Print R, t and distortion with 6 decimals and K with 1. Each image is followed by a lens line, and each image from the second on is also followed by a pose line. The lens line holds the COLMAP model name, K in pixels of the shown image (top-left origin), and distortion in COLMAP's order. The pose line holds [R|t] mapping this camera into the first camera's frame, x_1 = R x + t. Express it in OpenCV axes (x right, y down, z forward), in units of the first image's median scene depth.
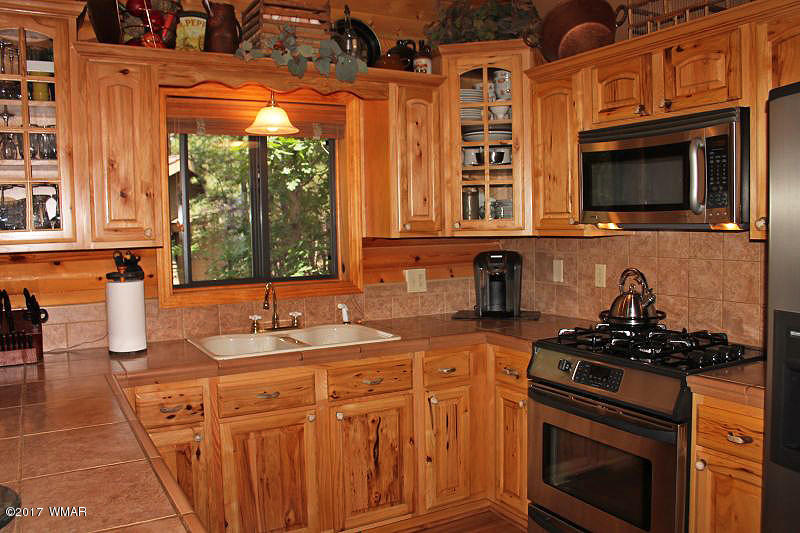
lens RADIAL K [[667.1, 0, 402.7], [0, 667.1, 266.2], [0, 0, 1]] dist [-0.152496, 0.098813]
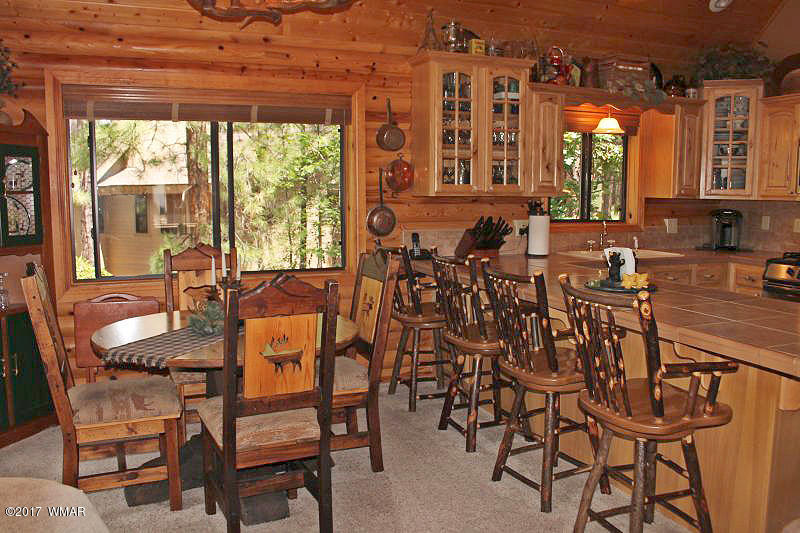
lens RADIAL K [[667.1, 0, 375.8], [0, 667.1, 265.3], [0, 0, 1]] dist [-0.152496, 0.098813]
pose [[0.987017, 0.043558, -0.154597, -0.514485], [-0.036289, 0.998113, 0.049535, 0.076243], [0.156463, -0.043282, 0.986735, -0.762752]]
